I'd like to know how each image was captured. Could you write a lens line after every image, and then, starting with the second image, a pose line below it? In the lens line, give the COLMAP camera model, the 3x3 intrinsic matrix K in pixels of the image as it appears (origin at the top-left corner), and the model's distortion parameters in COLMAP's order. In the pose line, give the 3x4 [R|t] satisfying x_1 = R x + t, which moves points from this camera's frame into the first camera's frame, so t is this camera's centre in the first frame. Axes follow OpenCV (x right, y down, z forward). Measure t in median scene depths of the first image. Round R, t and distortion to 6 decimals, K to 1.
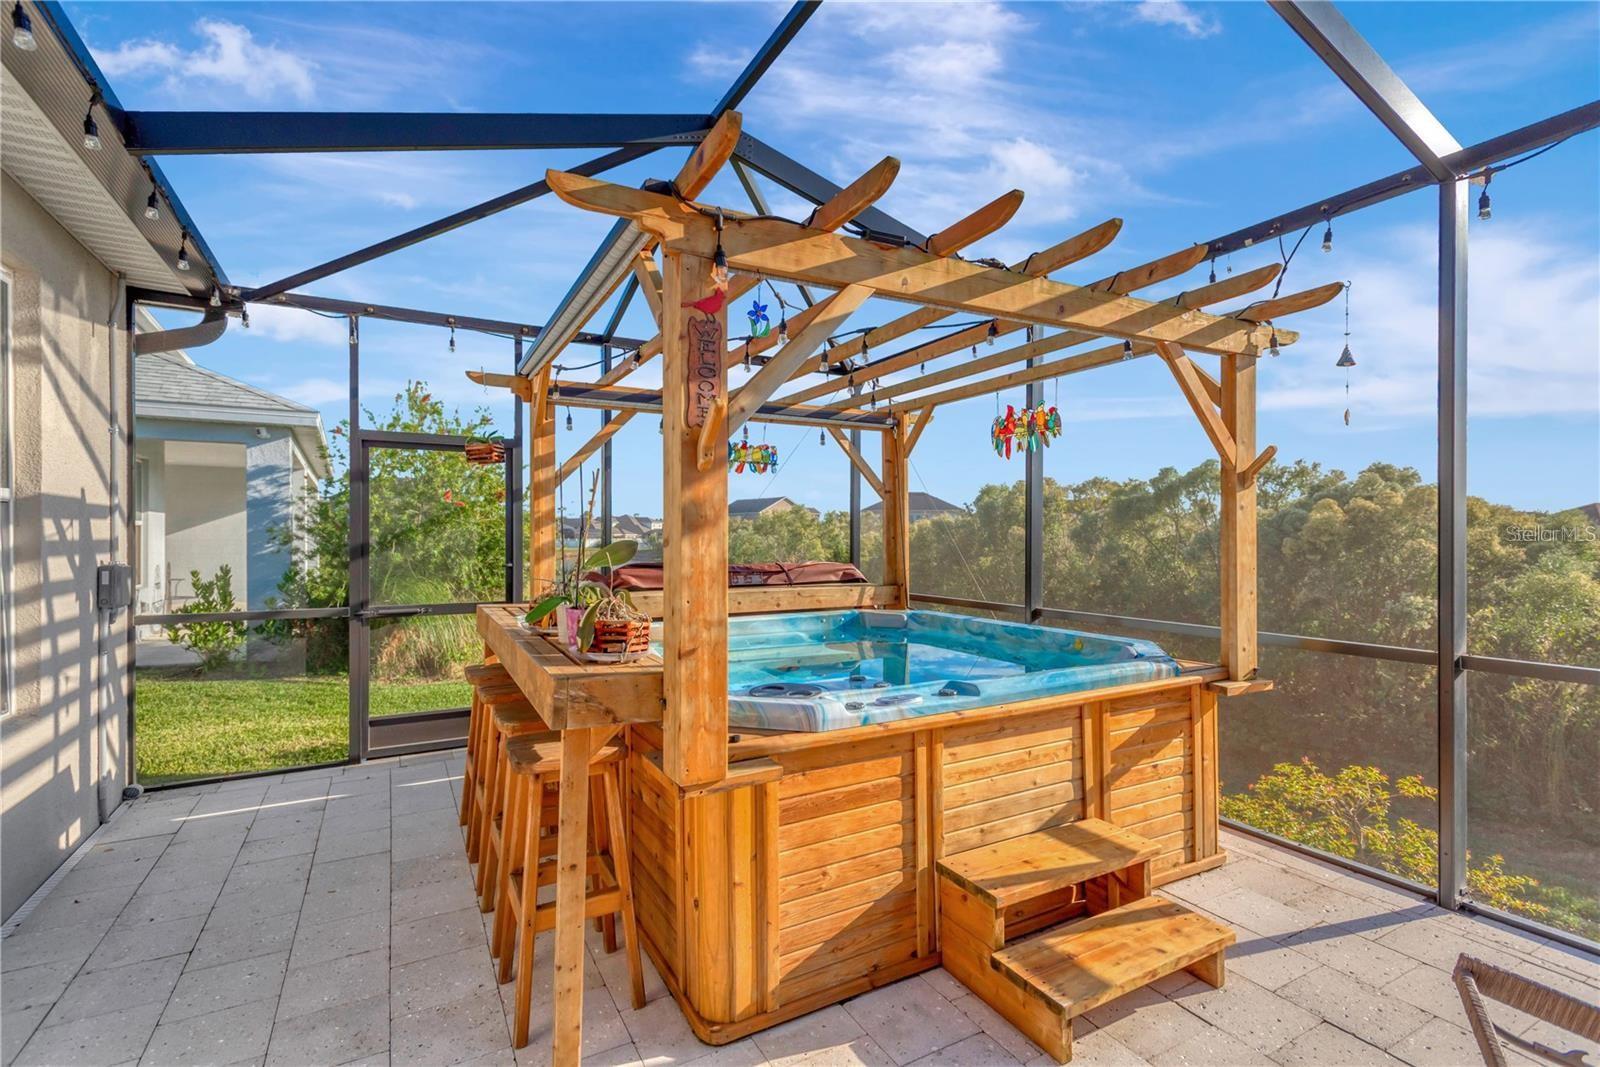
lens RADIAL K [[748.0, 0, 801.9], [0, 748.0, 536.6], [0, 0, 1]] dist [0.016612, -0.004152]
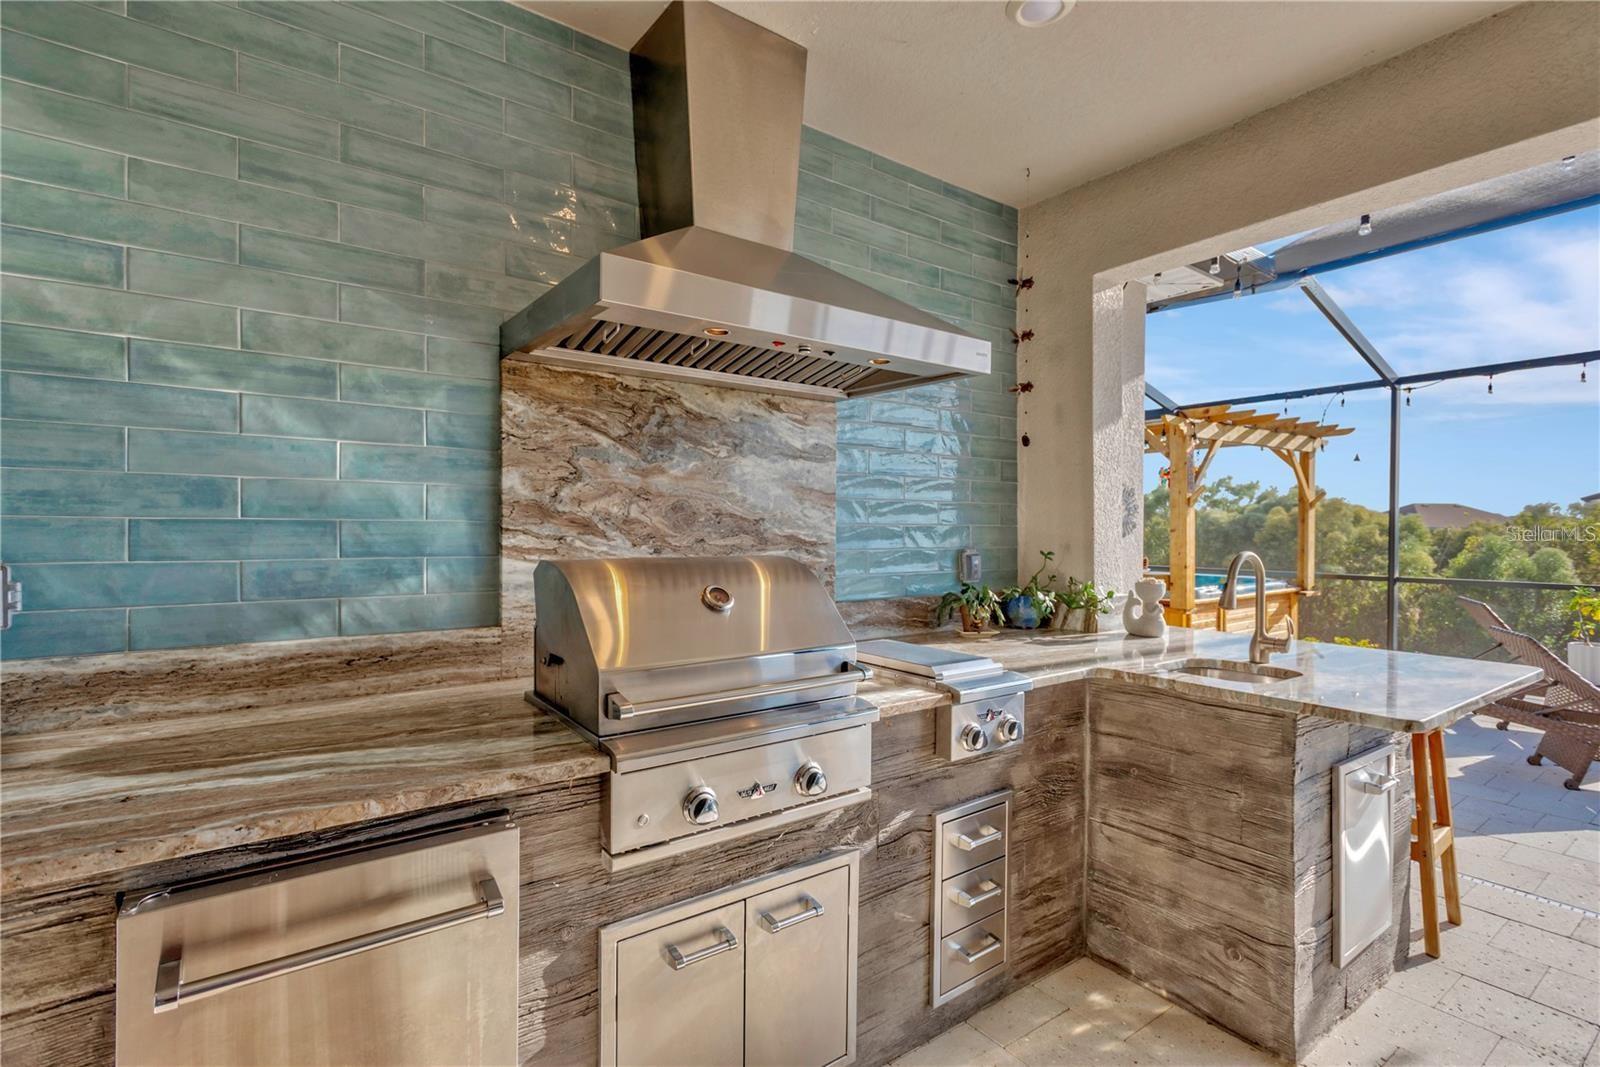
lens RADIAL K [[748.0, 0, 798.6], [0, 748.0, 531.0], [0, 0, 1]] dist [0.016612, -0.004152]
pose [[0.991447, 0.003148, 0.130474, -1.288332], [-0.003163, 0.999995, -0.000092, 0.010302], [-0.130474, -0.000322, 0.991452, -1.107454]]
